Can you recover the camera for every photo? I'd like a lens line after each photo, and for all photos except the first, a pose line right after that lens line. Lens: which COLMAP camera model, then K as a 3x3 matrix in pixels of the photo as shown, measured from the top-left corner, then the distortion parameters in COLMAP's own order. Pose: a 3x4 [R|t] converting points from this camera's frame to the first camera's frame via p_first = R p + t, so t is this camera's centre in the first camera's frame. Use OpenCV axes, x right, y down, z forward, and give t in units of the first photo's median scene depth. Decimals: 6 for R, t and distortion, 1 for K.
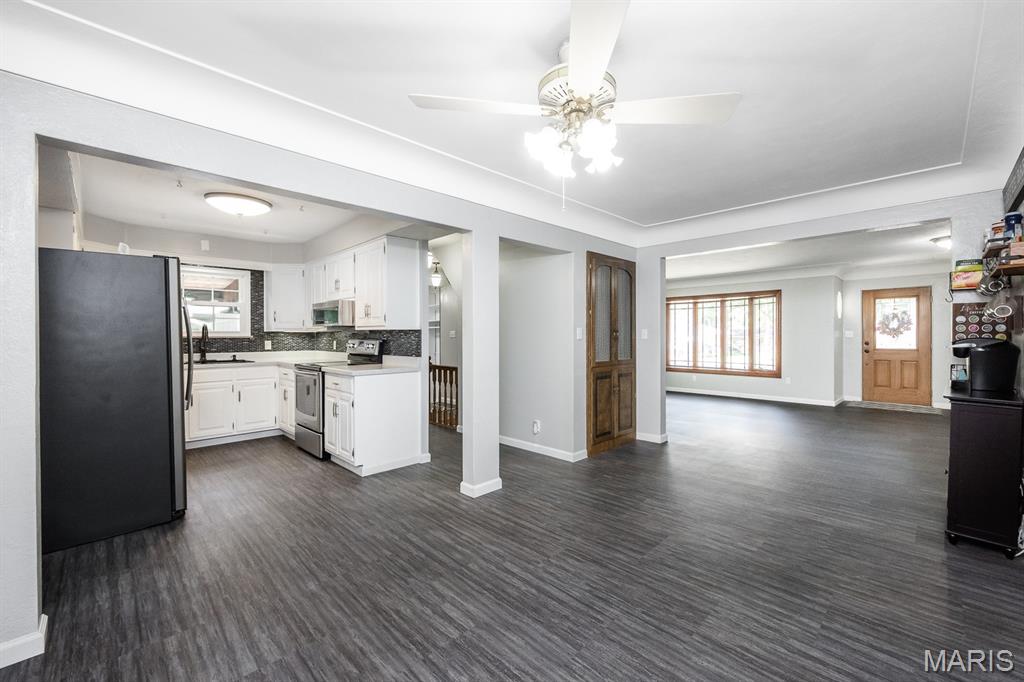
lens RADIAL K [[396.4, 0, 535.3], [0, 396.4, 338.4], [0, 0, 1]] dist [-0.001939, 0.000642]
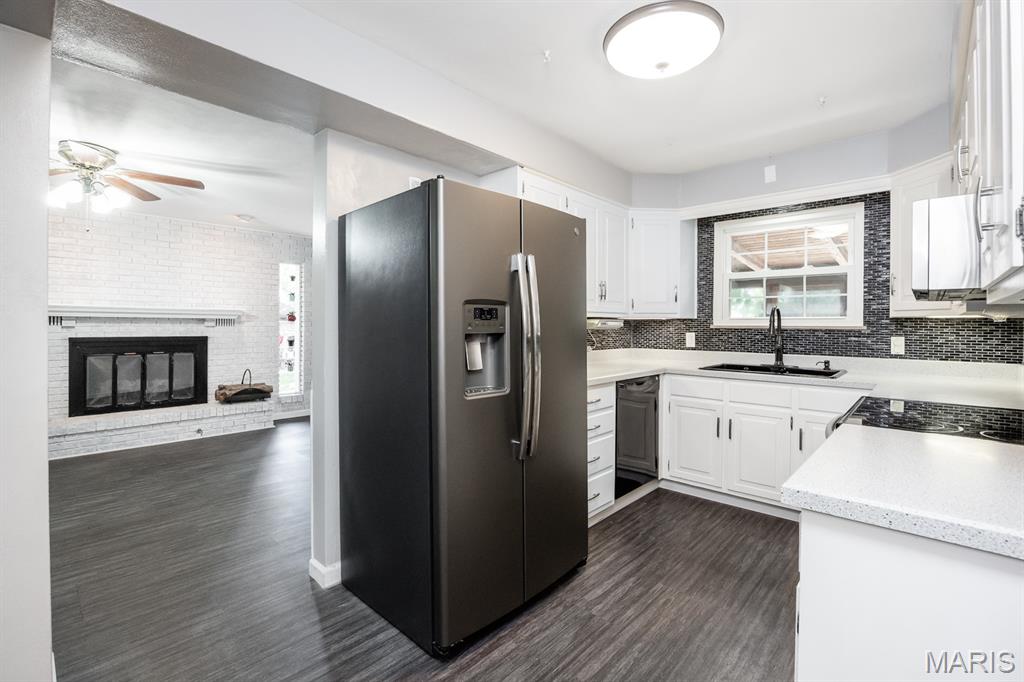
lens RADIAL K [[441.5, 0, 531.9], [0, 441.5, 333.4], [0, 0, 1]] dist [-0.027710, 0.000888]
pose [[0.023255, 0.025174, -0.999413, -0.165713], [-0.013472, 0.999600, 0.024866, -0.005611], [0.999639, 0.012886, 0.023585, 0.590544]]
